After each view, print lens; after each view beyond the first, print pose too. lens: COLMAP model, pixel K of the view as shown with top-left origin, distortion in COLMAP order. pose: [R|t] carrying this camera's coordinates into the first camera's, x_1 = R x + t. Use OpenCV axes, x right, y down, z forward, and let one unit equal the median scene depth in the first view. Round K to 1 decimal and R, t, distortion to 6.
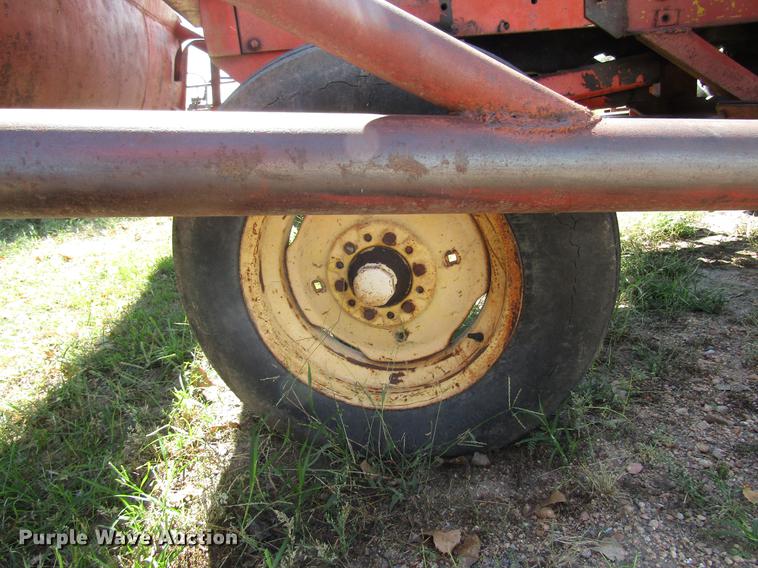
lens RADIAL K [[538.4, 0, 379.0], [0, 538.4, 284.0], [0, 0, 1]] dist [-0.009388, 0.000487]
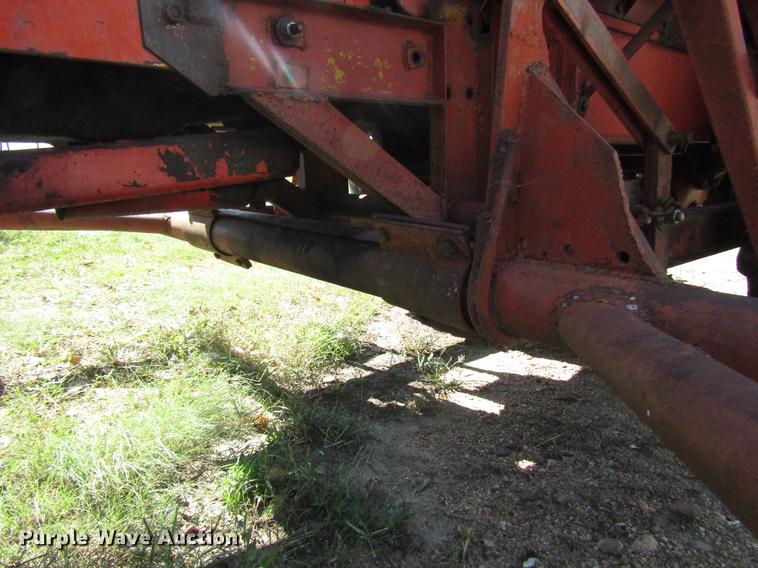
lens RADIAL K [[542.7, 0, 379.0], [0, 542.7, 284.0], [0, 0, 1]] dist [-0.002133, -0.004368]
pose [[0.847963, -0.026489, 0.529393, 0.287703], [0.089323, 0.991608, -0.093458, -0.193283], [-0.522475, 0.126536, 0.843213, 0.453591]]
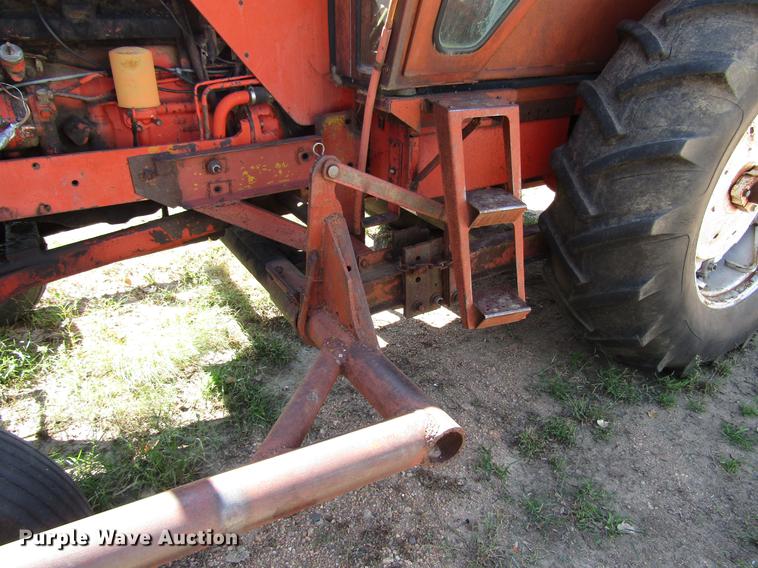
lens RADIAL K [[542.7, 0, 379.0], [0, 542.7, 284.0], [0, 0, 1]] dist [-0.002133, -0.004368]
pose [[0.903686, -0.096744, 0.417124, 0.350437], [0.025603, 0.984608, 0.172892, -0.487814], [-0.427429, -0.145560, 0.892254, -0.162457]]
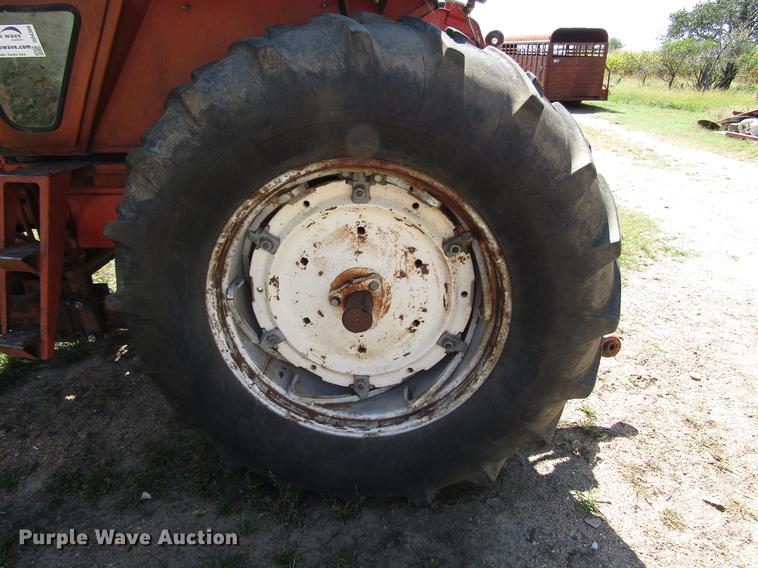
lens RADIAL K [[538.4, 0, 379.0], [0, 538.4, 284.0], [0, 0, 1]] dist [-0.009388, 0.000487]
pose [[0.982709, 0.140113, -0.121041, 1.967344], [-0.127187, 0.985911, 0.108645, -0.623802], [0.134558, -0.091372, 0.986684, -0.411179]]
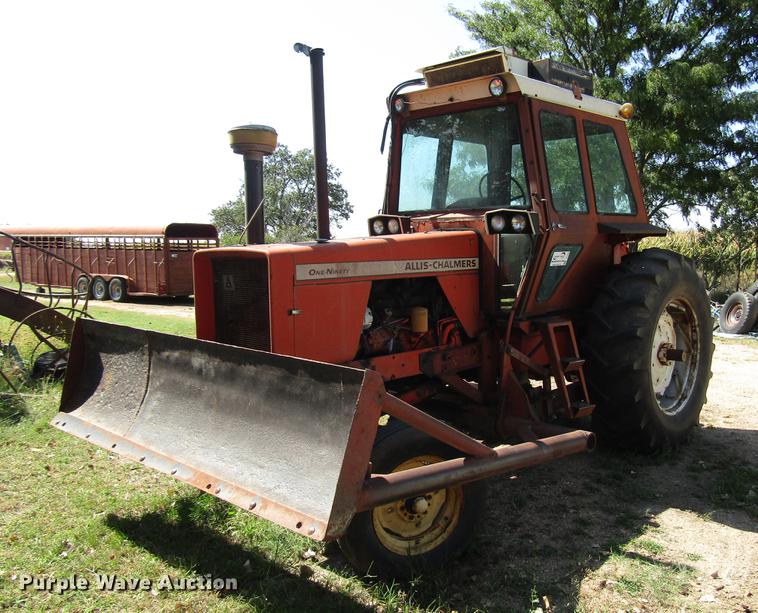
lens RADIAL K [[686.7, 0, 438.7], [0, 686.7, 322.3], [0, 0, 1]] dist [-0.003530, 0.001235]
pose [[0.750040, 0.003803, 0.661382, -1.435459], [0.144791, 0.974783, -0.169805, -0.191399], [-0.645349, 0.223123, 0.730575, -1.175149]]
